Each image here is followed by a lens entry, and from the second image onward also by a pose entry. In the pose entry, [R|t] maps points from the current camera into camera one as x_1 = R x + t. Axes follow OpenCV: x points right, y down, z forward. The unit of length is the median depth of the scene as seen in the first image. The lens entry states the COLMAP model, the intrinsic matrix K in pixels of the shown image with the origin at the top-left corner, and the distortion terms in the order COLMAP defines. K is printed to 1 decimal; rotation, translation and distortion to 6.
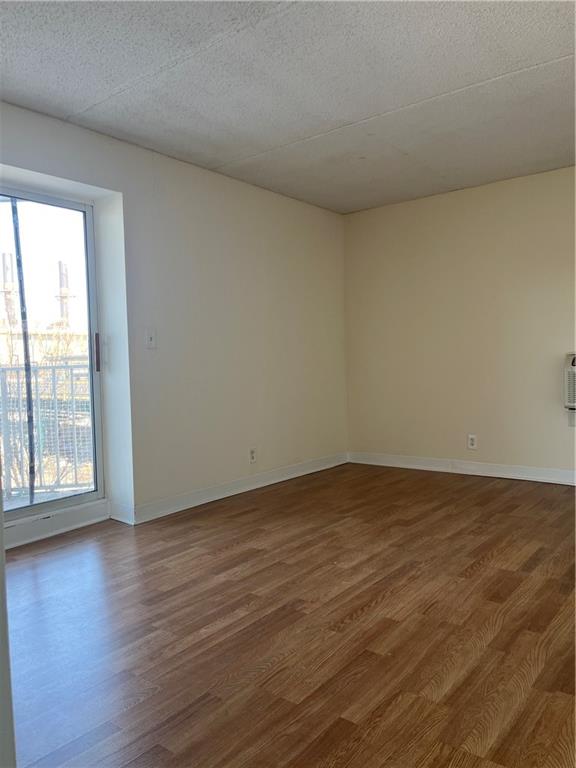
lens RADIAL K [[581.8, 0, 285.0], [0, 581.8, 394.4], [0, 0, 1]] dist [0.043516, -0.054900]
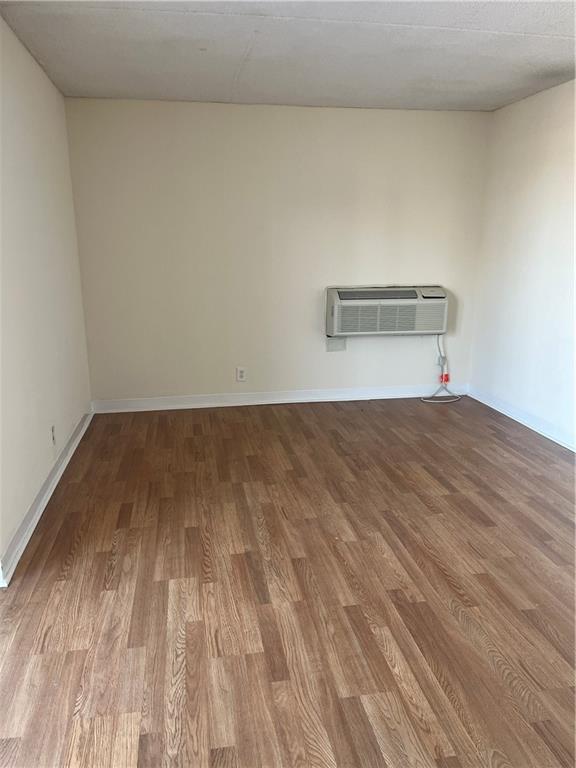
lens RADIAL K [[581.8, 0, 285.0], [0, 581.8, 394.4], [0, 0, 1]] dist [0.043516, -0.054900]
pose [[0.672844, -0.163838, 0.721414, -0.575706], [0.034070, 0.980996, 0.191014, -0.117948], [-0.739000, -0.103944, 0.665639, 0.421532]]
